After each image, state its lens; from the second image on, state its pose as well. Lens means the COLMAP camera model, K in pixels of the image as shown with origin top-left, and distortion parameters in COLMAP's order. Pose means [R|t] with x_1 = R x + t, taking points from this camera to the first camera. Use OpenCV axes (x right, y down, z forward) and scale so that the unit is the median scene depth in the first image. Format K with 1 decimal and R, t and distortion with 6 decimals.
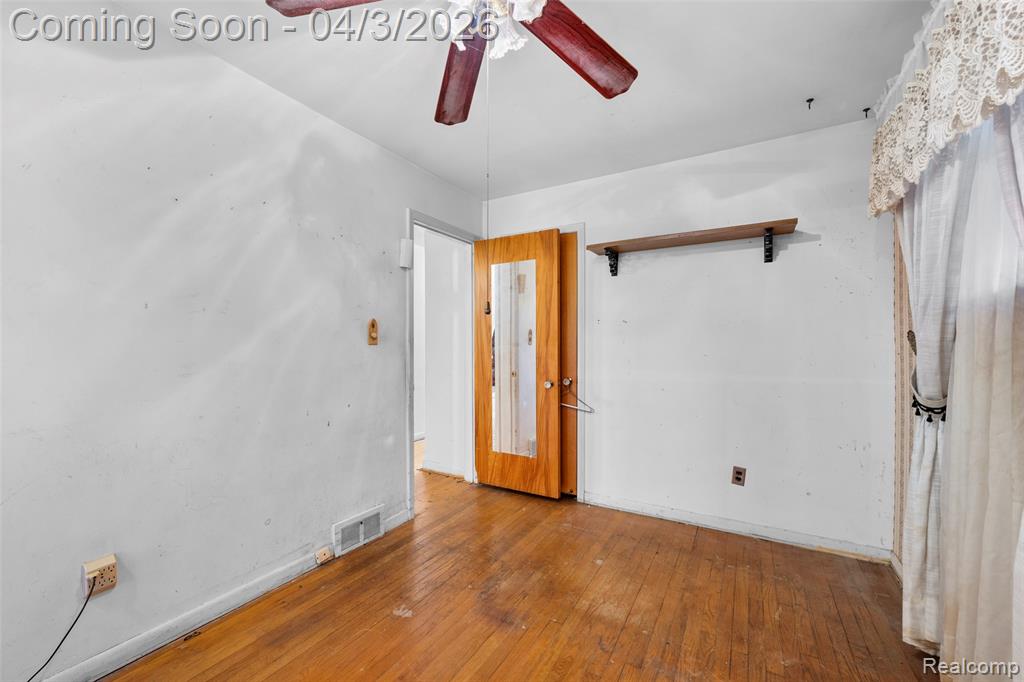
lens RADIAL K [[410.9, 0, 511.0], [0, 410.9, 343.9], [0, 0, 1]] dist [0.002348, 0.000942]
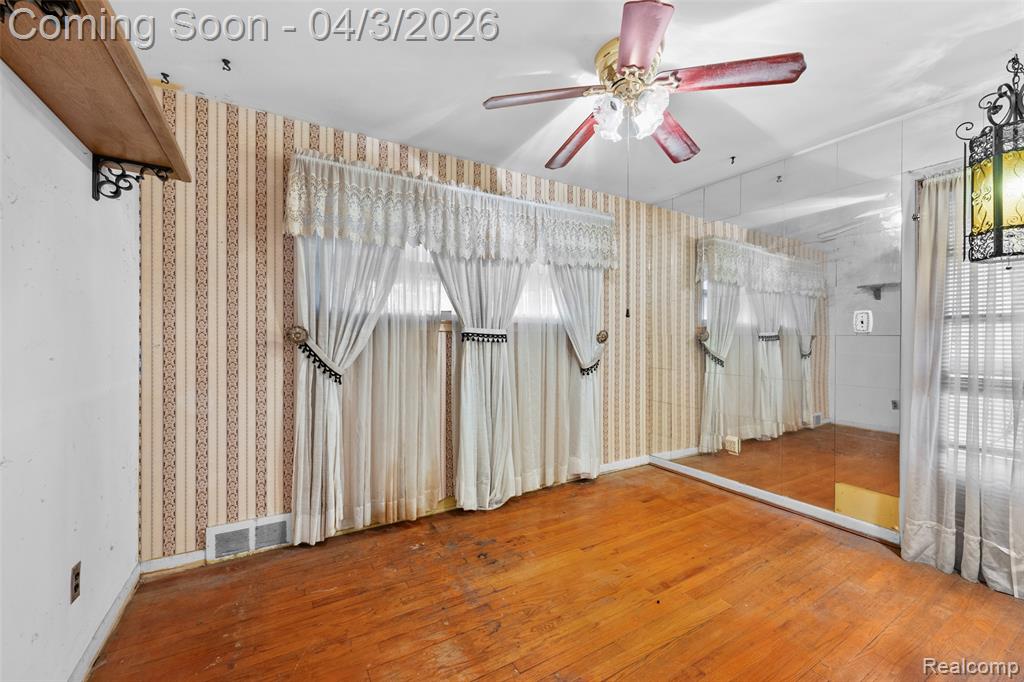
lens RADIAL K [[410.9, 0, 509.1], [0, 410.9, 341.6], [0, 0, 1]] dist [0.002348, 0.000942]
pose [[-0.872957, -0.010995, 0.487674, -0.274834], [-0.006389, 0.999918, 0.011107, 0.003351], [-0.487756, 0.006580, -0.872955, 1.715606]]
